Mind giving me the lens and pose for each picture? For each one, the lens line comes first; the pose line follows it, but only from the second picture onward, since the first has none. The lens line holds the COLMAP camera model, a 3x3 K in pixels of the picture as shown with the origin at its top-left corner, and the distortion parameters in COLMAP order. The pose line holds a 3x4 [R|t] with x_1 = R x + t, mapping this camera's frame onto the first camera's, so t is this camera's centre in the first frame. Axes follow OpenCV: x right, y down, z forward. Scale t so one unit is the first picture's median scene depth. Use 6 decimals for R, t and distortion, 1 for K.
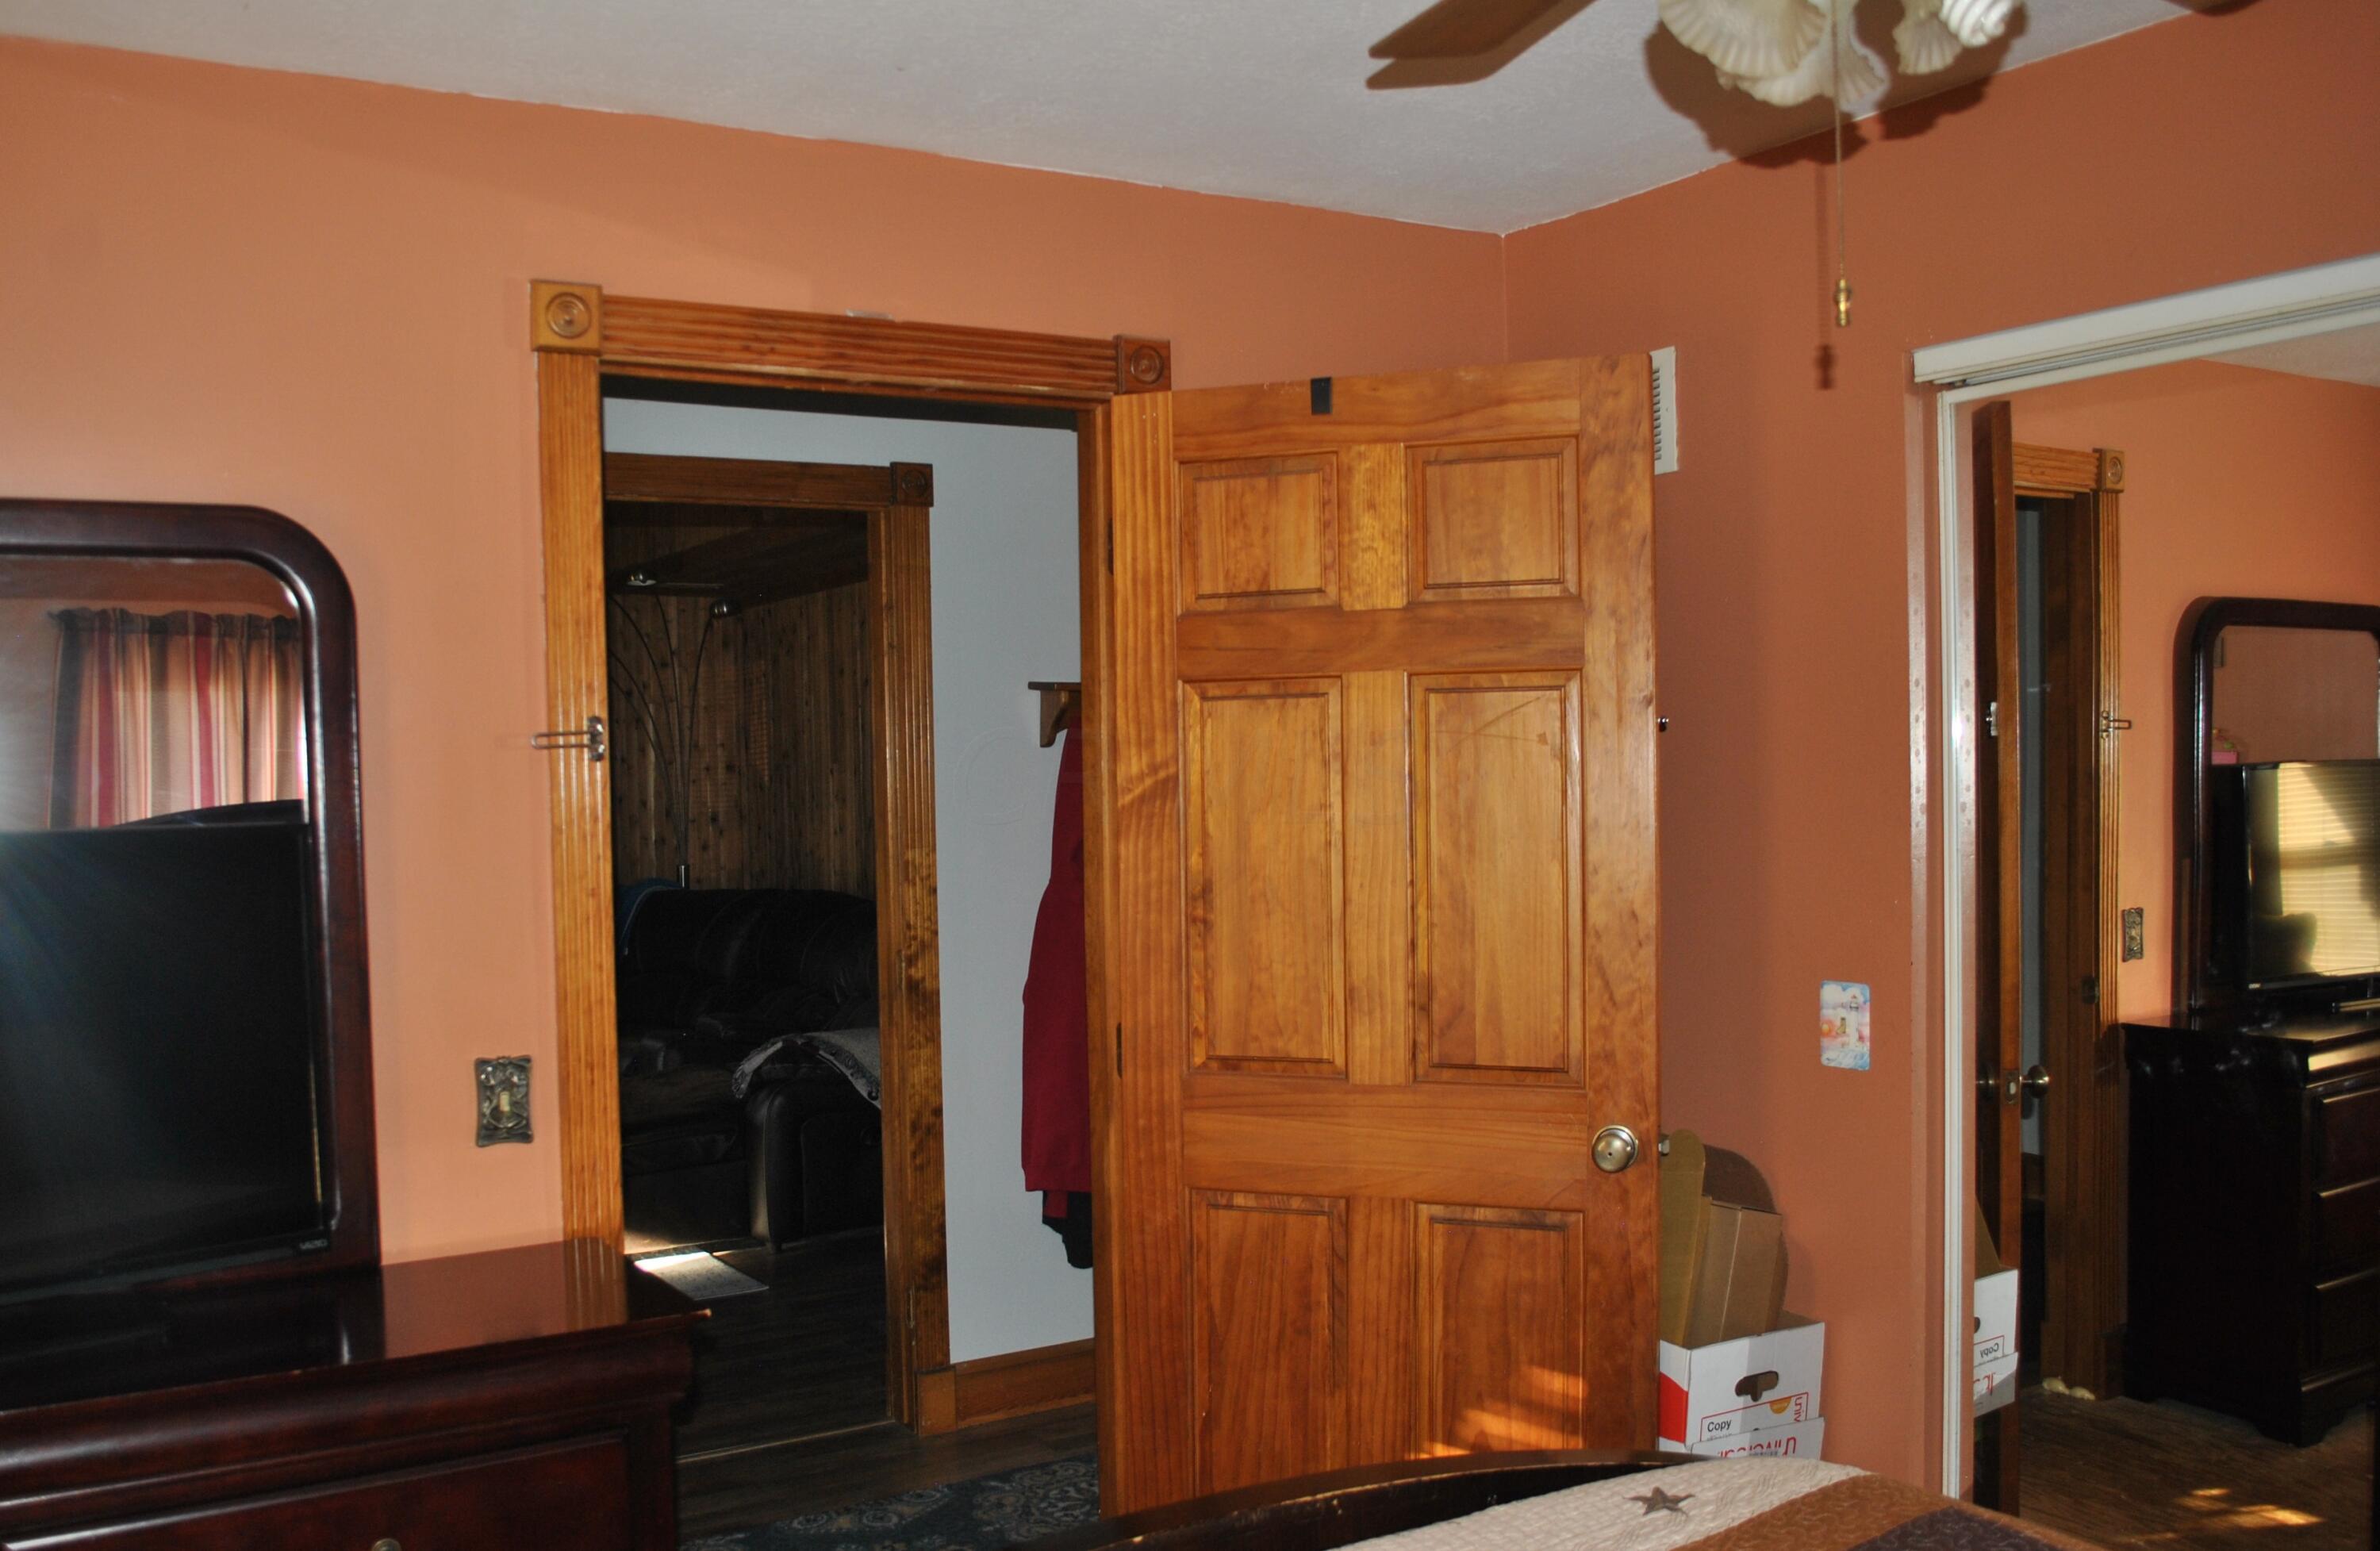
lens RADIAL K [[2078.6, 0, 1190.0], [0, 2078.6, 775.5], [0, 0, 1]] dist [-0.056187, -0.000385]
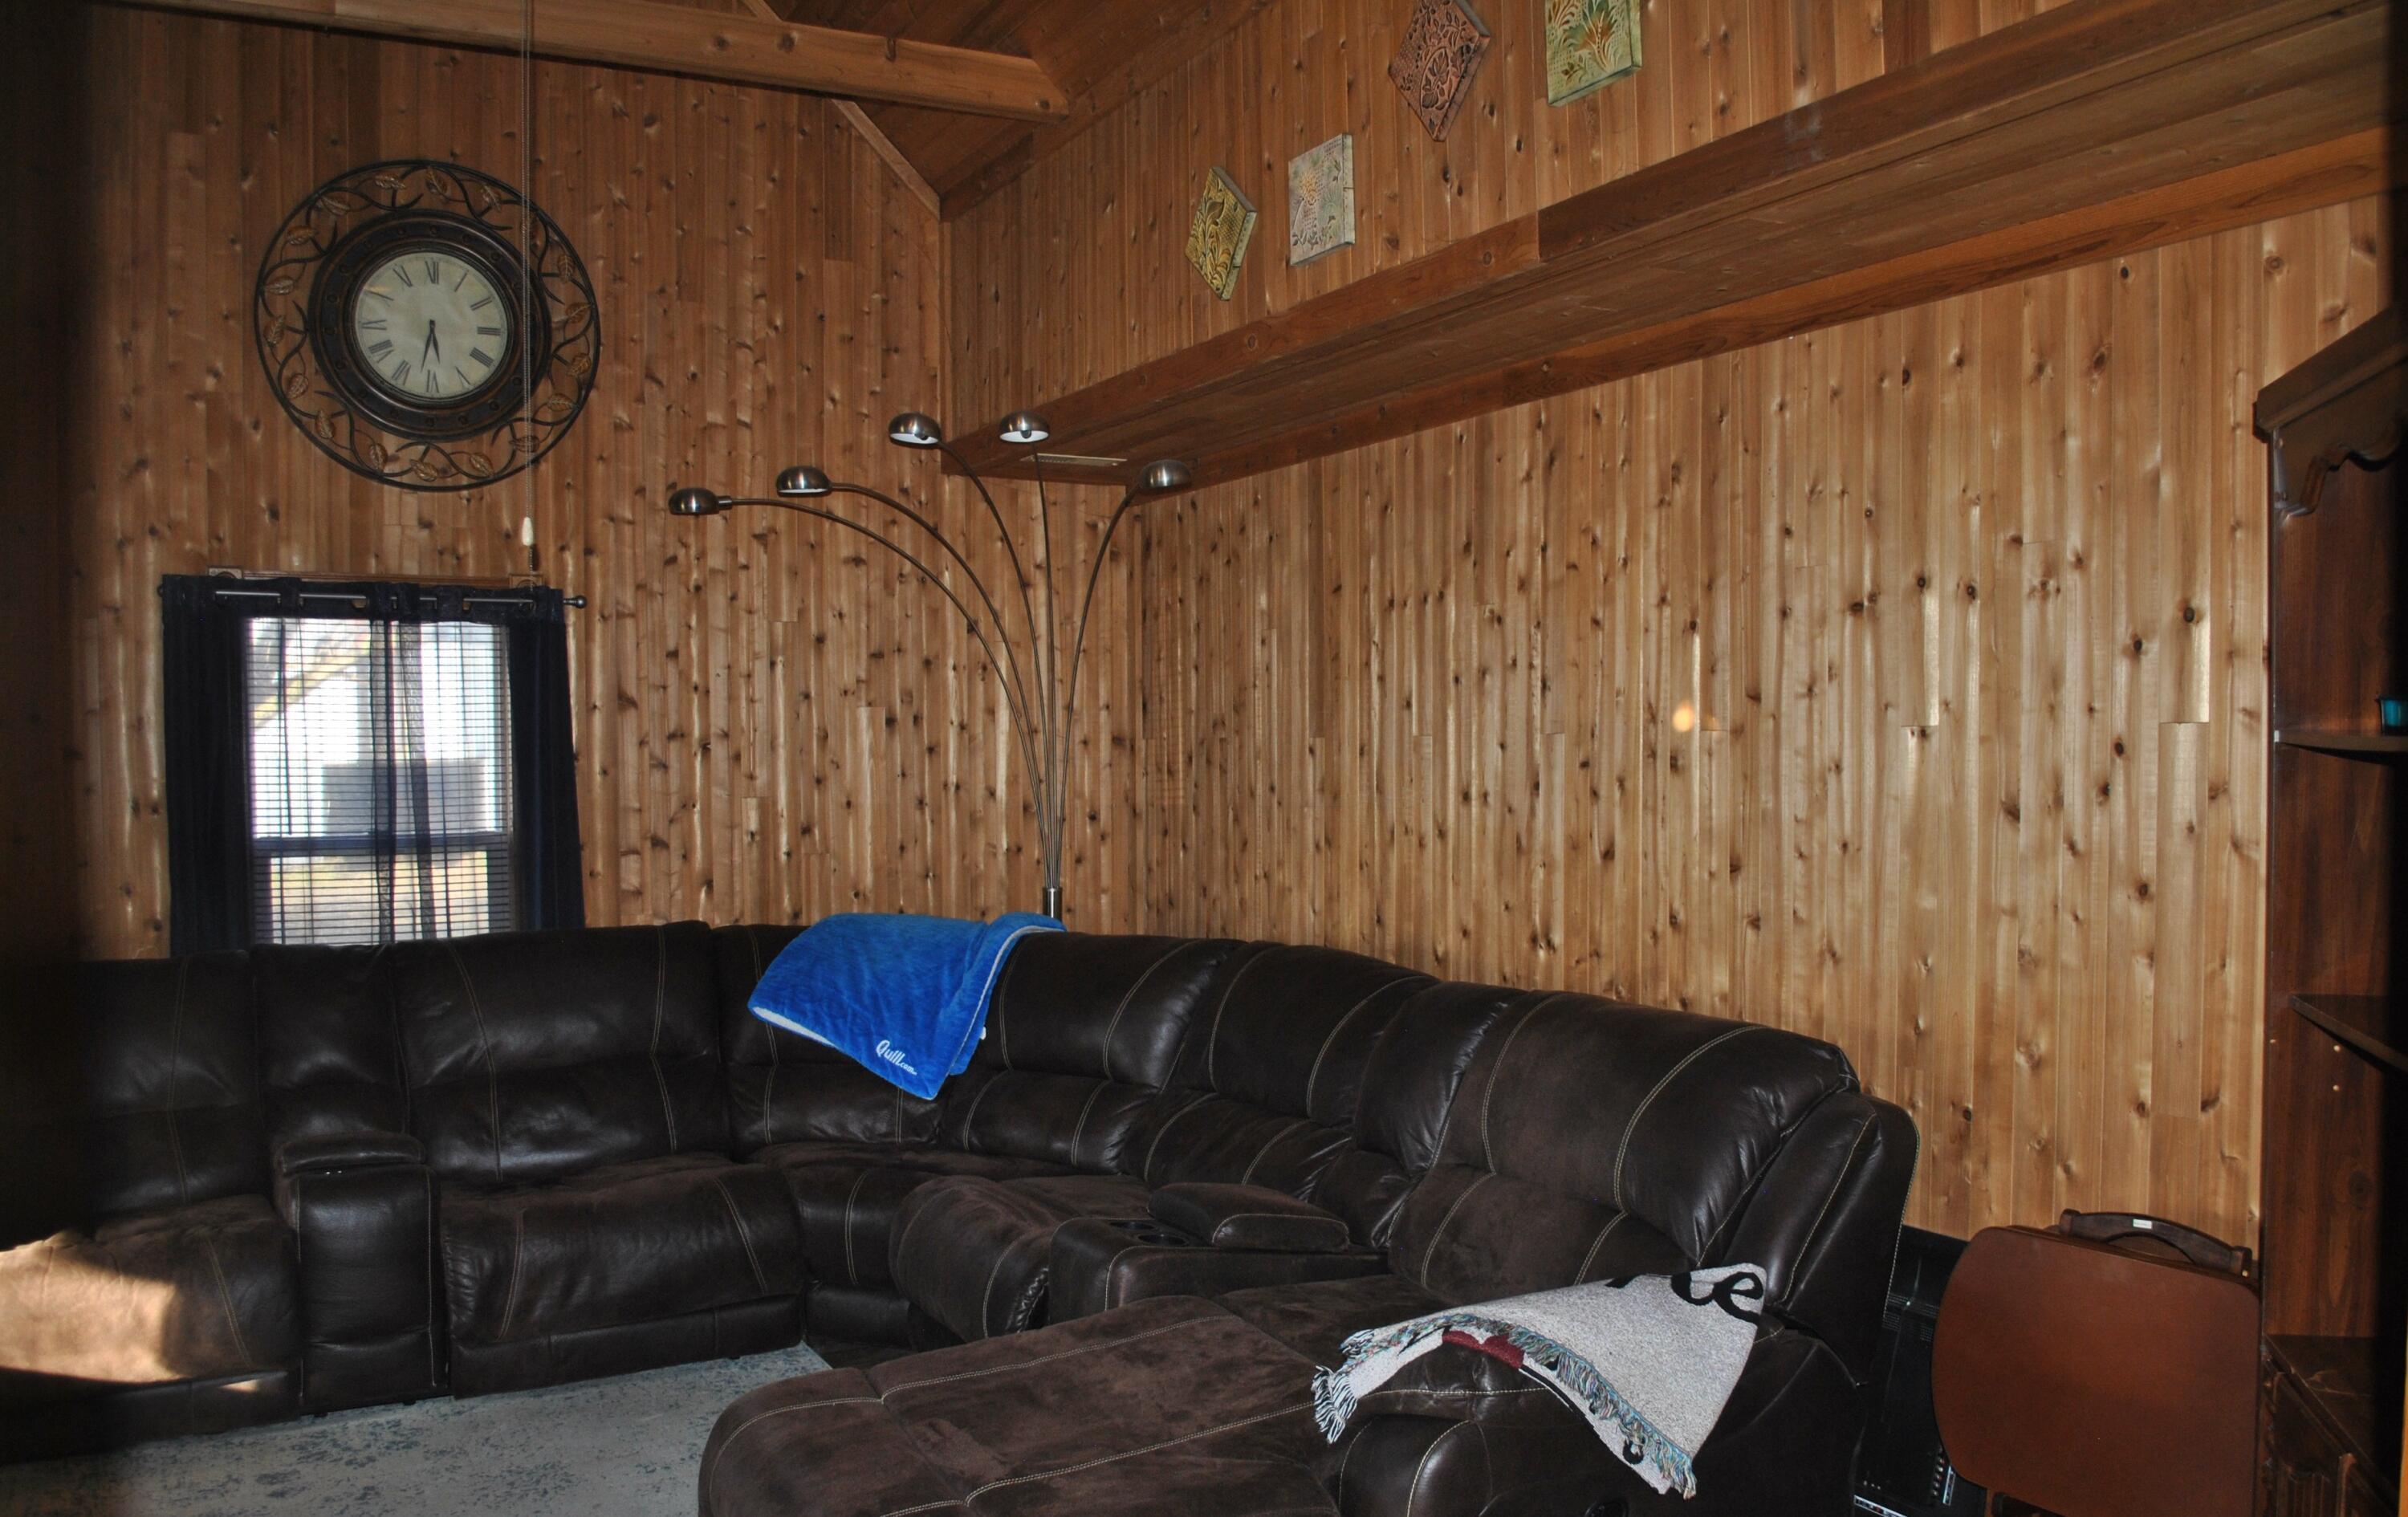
lens RADIAL K [[1960.7, 0, 1203.2], [0, 1960.7, 798.0], [0, 0, 1]] dist [-0.067813, 0.000647]
pose [[0.996802, 0.018379, -0.077773, -0.151314], [-0.016421, 0.999534, 0.025742, -0.002236], [0.078210, -0.024383, 0.996639, 0.386991]]
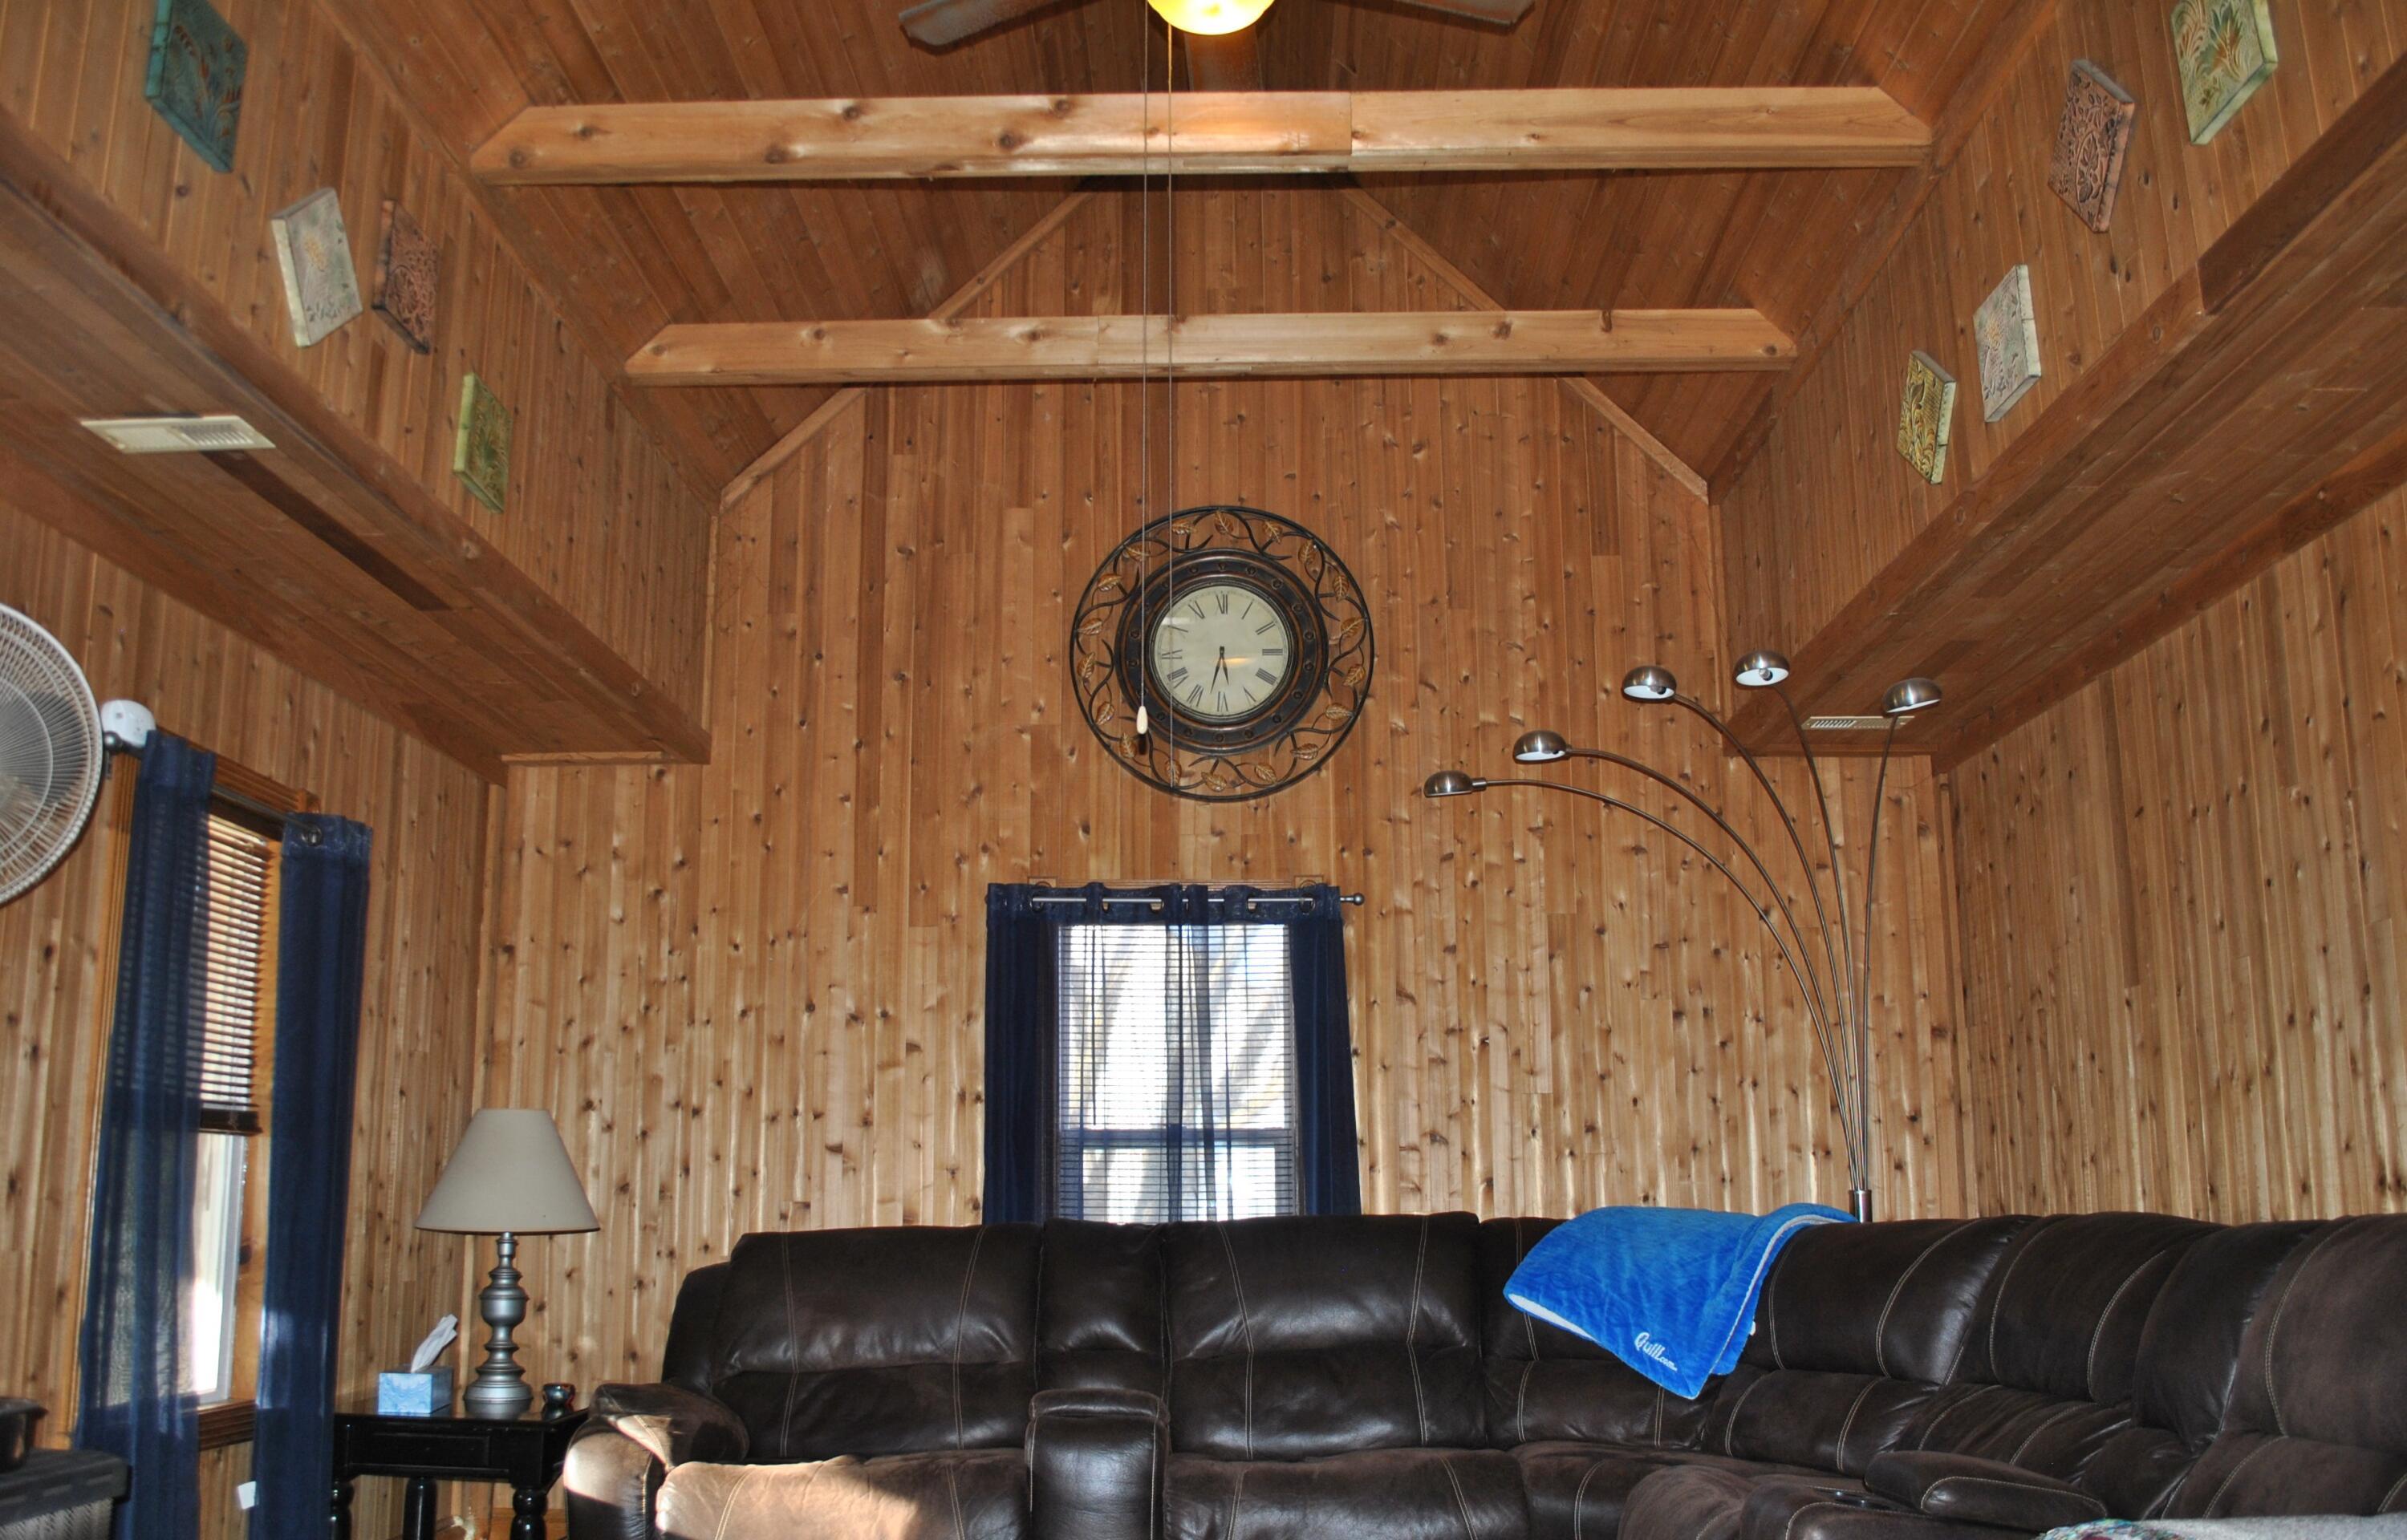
lens RADIAL K [[1976.0, 0, 1206.7], [0, 1976.0, 833.3], [0, 0, 1]] dist [-0.077890, 0.004279]
pose [[0.839153, -0.080866, -0.537850, -0.094462], [-0.018713, 0.984008, -0.177141, 0.045819], [0.543573, 0.158713, 0.824220, 0.426270]]
